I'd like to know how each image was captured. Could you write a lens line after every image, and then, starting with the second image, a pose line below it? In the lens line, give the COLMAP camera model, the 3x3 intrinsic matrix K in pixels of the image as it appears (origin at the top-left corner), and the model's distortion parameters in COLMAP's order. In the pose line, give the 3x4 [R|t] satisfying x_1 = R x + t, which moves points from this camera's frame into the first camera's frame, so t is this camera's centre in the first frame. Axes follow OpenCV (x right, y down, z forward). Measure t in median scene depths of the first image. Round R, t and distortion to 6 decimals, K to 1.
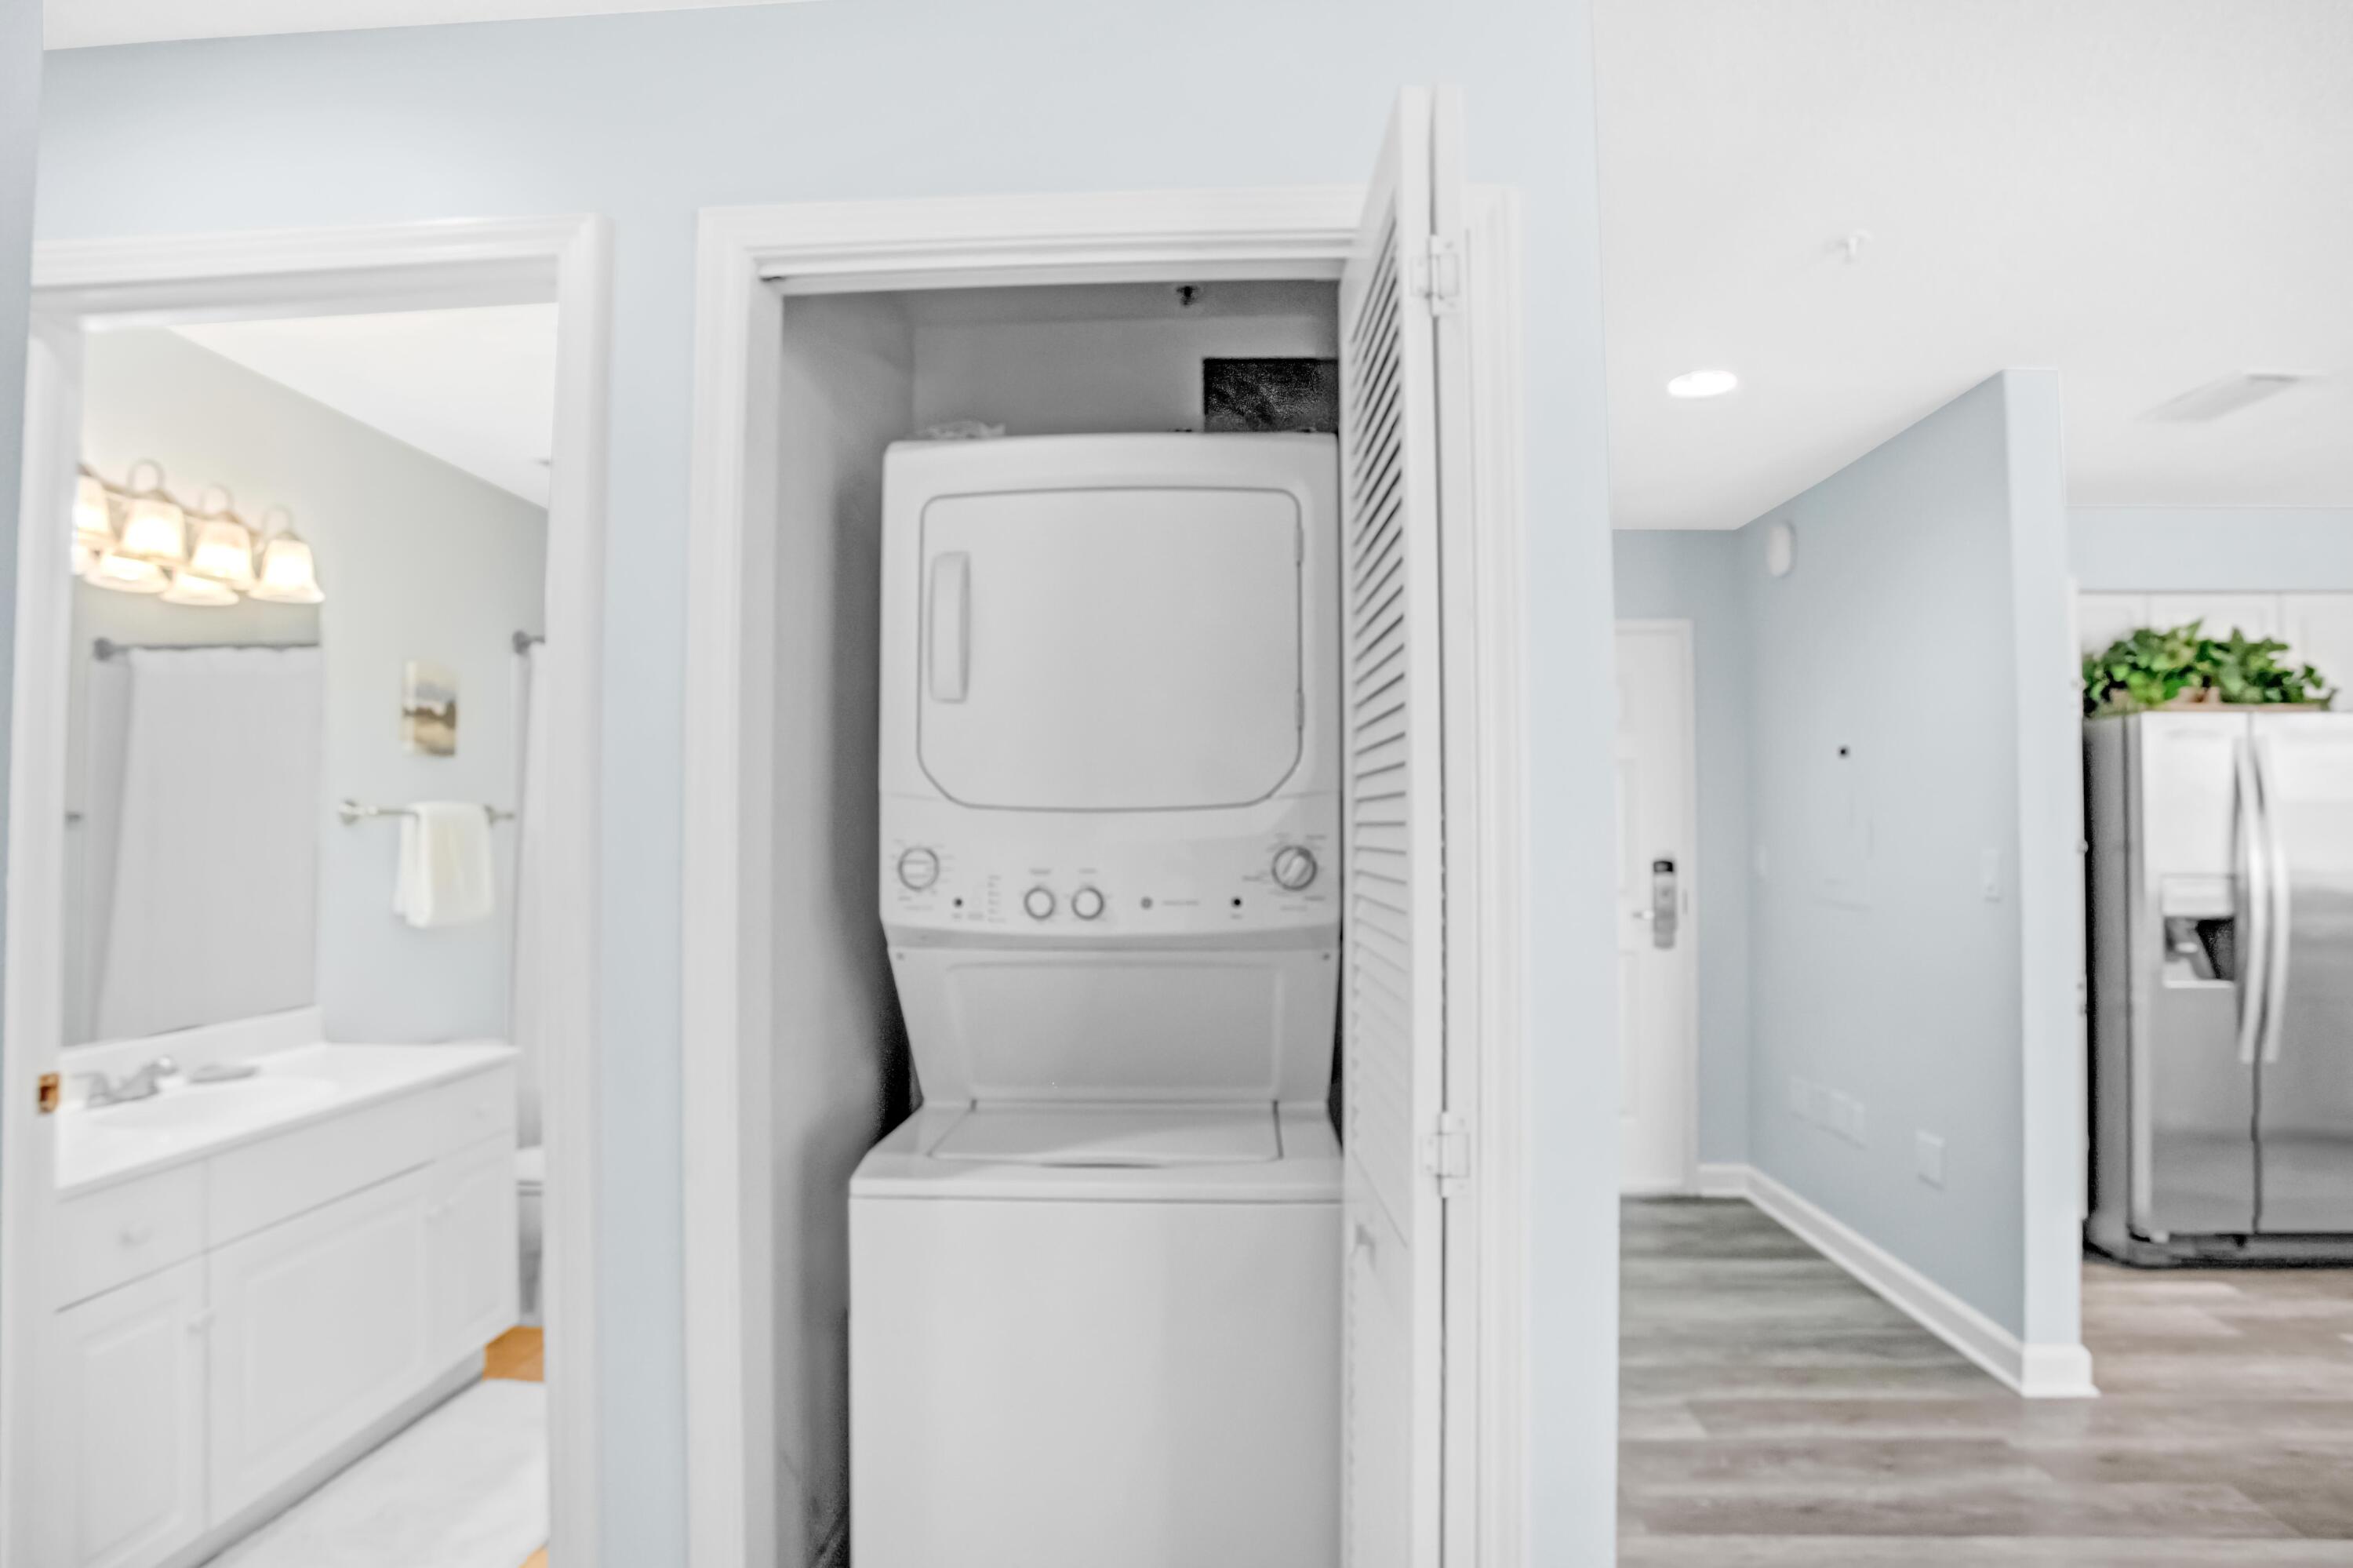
lens RADIAL K [[1266.5, 0, 1176.5], [0, 1266.5, 784.0], [0, 0, 1]] dist [-0.075800, 0.041497]
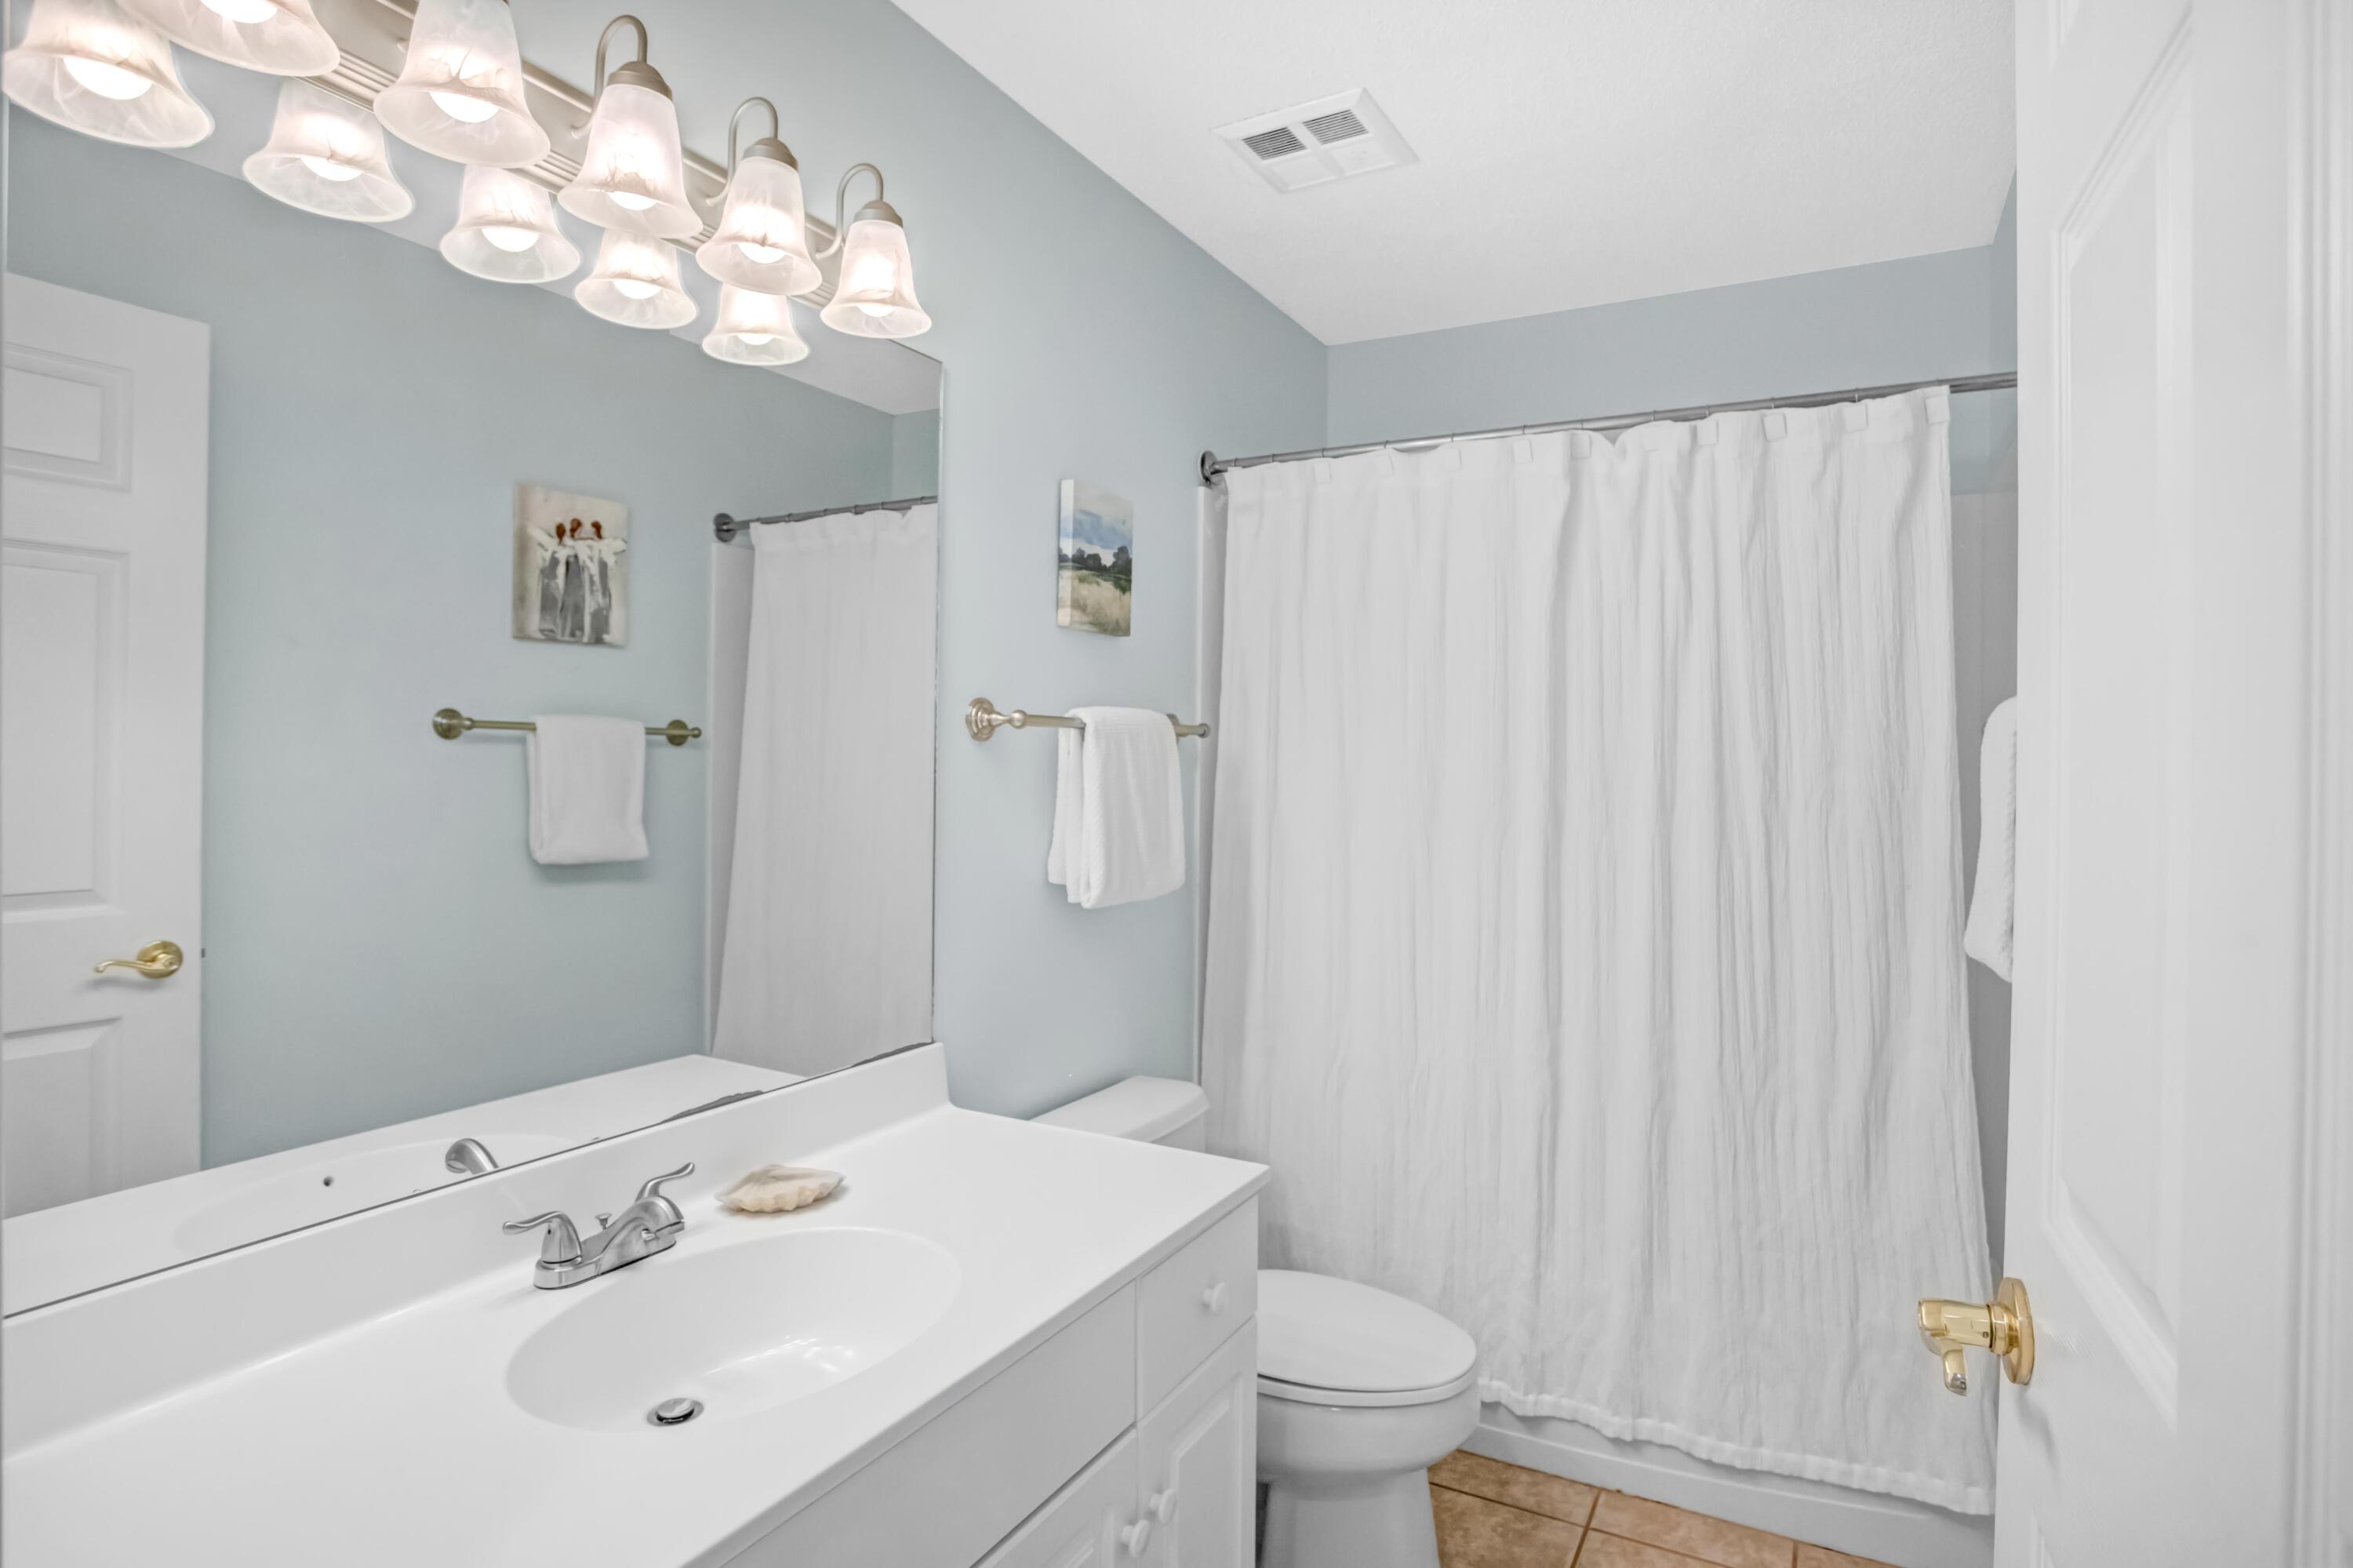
lens RADIAL K [[1242.3, 0, 1180.9], [0, 1242.3, 816.9], [0, 0, 1]] dist [-0.075976, 0.038917]
pose [[0.901144, 0.027129, -0.432671, -0.293442], [0.006392, 0.997100, 0.075832, 0.023298], [0.433473, -0.071102, 0.898357, 0.453981]]
